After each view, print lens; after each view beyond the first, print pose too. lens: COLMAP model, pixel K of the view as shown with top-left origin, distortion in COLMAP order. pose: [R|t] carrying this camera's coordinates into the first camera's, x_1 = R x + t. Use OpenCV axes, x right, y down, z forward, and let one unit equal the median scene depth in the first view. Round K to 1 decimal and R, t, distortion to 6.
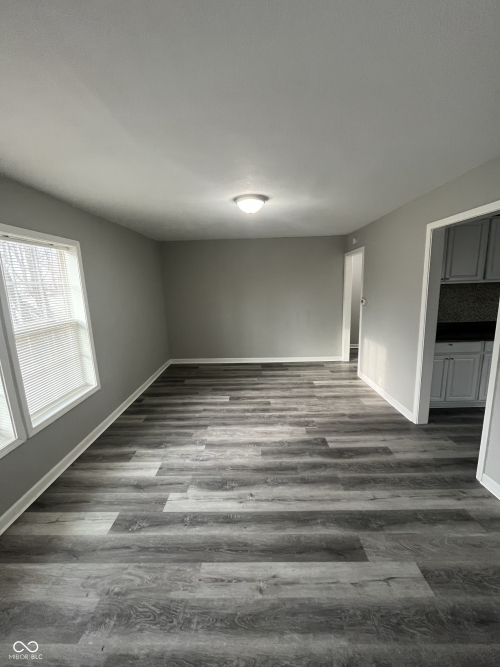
lens RADIAL K [[269.9, 0, 247.3], [0, 269.9, 333.2], [0, 0, 1]] dist [-0.009108, -0.000199]
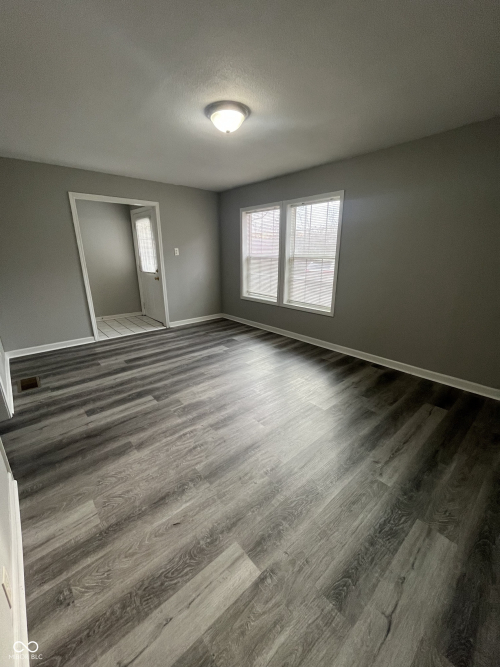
lens RADIAL K [[269.9, 0, 247.4], [0, 269.9, 334.0], [0, 0, 1]] dist [-0.009108, -0.000199]
pose [[-0.743508, 0.230994, -0.627565, 0.632791], [-0.095749, 0.892005, 0.441768, -0.271940], [0.661837, 0.388547, -0.641096, 1.842643]]
